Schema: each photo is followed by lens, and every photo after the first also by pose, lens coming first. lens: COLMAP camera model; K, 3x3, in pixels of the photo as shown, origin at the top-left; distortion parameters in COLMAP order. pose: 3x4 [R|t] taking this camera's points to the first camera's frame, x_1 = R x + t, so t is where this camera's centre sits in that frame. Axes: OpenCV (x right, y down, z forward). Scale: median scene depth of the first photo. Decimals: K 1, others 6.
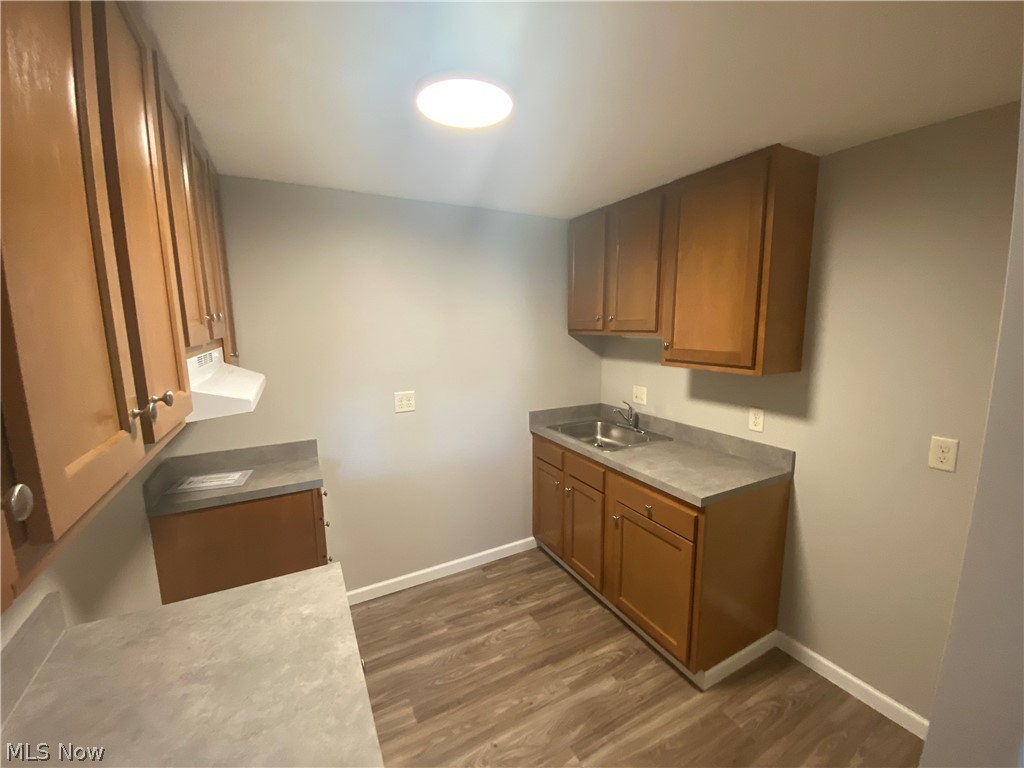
lens RADIAL K [[418.3, 0, 510.9], [0, 418.3, 381.4], [0, 0, 1]] dist [0.000310, 0.000103]
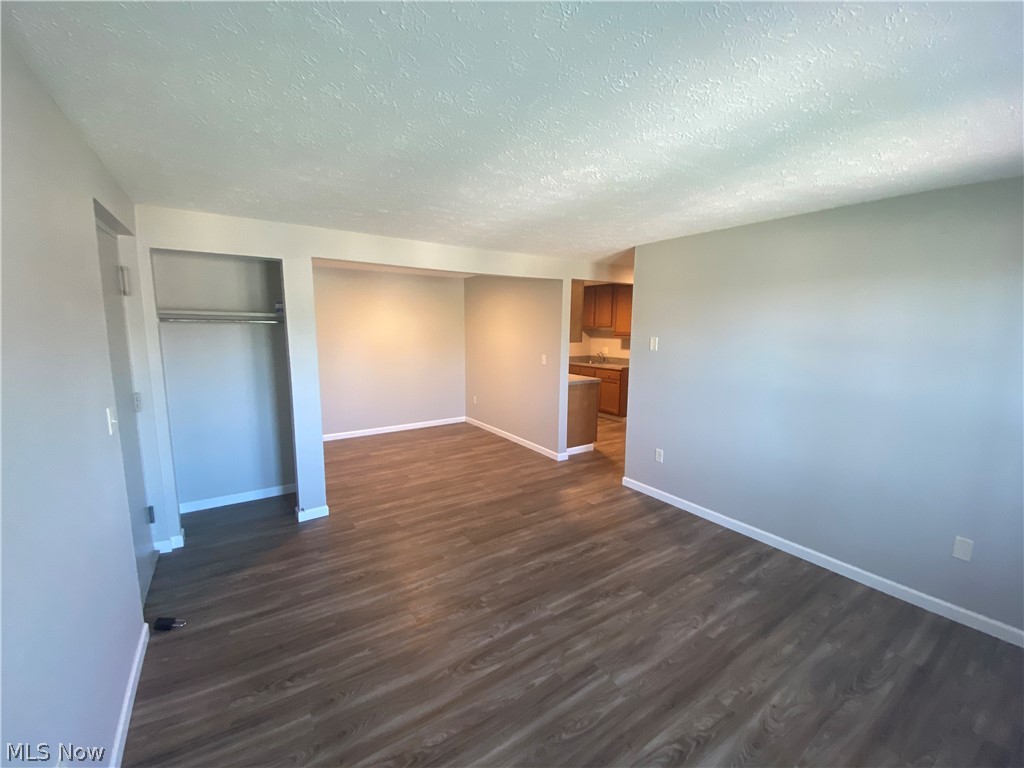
lens RADIAL K [[418.3, 0, 512.1], [0, 418.3, 384.7], [0, 0, 1]] dist [0.000310, 0.000103]
pose [[0.995065, -0.002476, 0.099191, -0.605180], [0.004214, 0.999841, -0.017311, 0.316050], [-0.099132, 0.017643, 0.994918, -1.769071]]
